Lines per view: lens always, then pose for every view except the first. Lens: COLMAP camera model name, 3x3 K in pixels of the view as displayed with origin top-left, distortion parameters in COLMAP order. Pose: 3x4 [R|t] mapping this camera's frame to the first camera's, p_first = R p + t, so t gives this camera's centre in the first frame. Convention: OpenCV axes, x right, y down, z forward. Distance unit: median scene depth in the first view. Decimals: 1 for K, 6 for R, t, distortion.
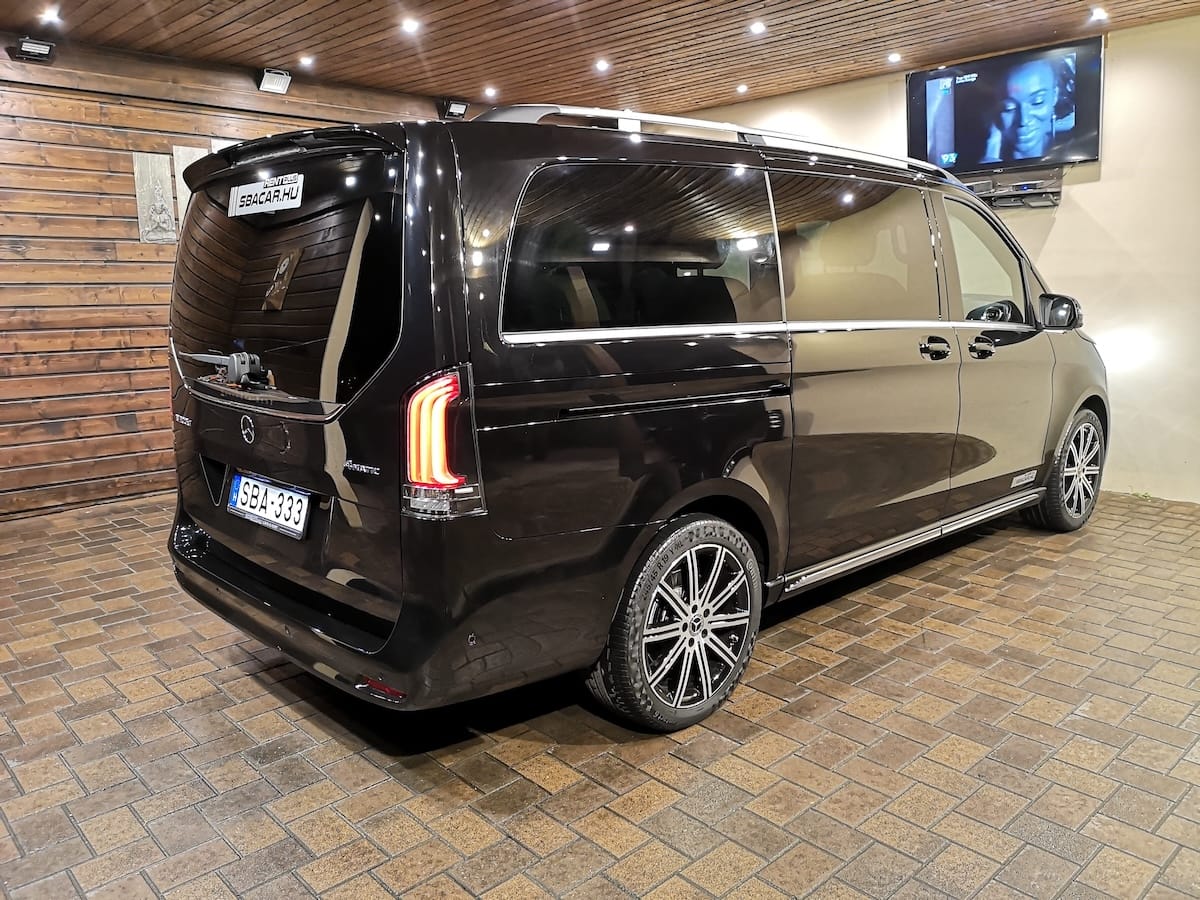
lens RADIAL K [[923.0, 0, 600.0], [0, 923.0, 450.0], [0, 0, 1]] dist [0.064173, -0.062947]
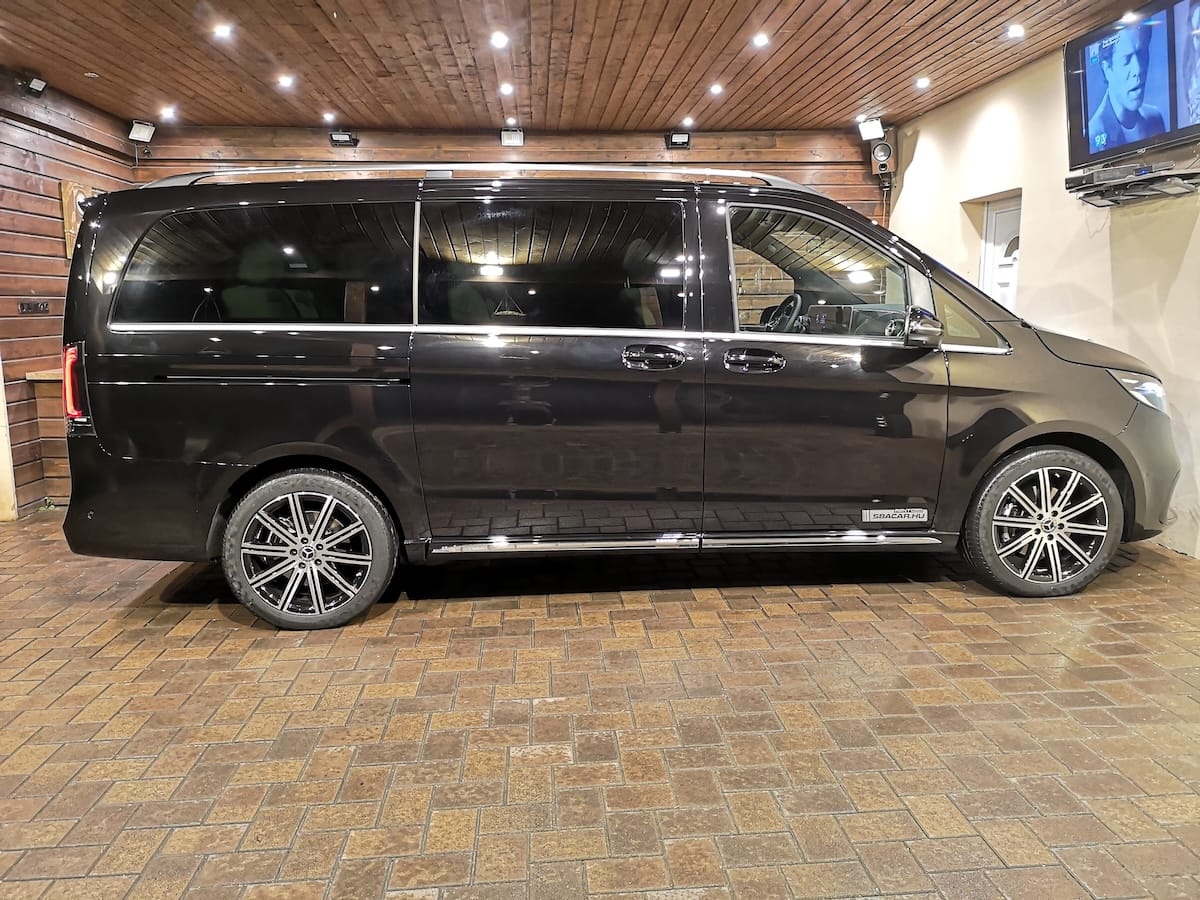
lens RADIAL K [[923.0, 0, 600.0], [0, 923.0, 450.0], [0, 0, 1]] dist [0.064173, -0.062947]
pose [[0.778133, 0.101665, -0.619817, 1.190562], [-0.110044, 0.993617, 0.024825, -0.033249], [0.618385, 0.048890, 0.784353, 0.213984]]
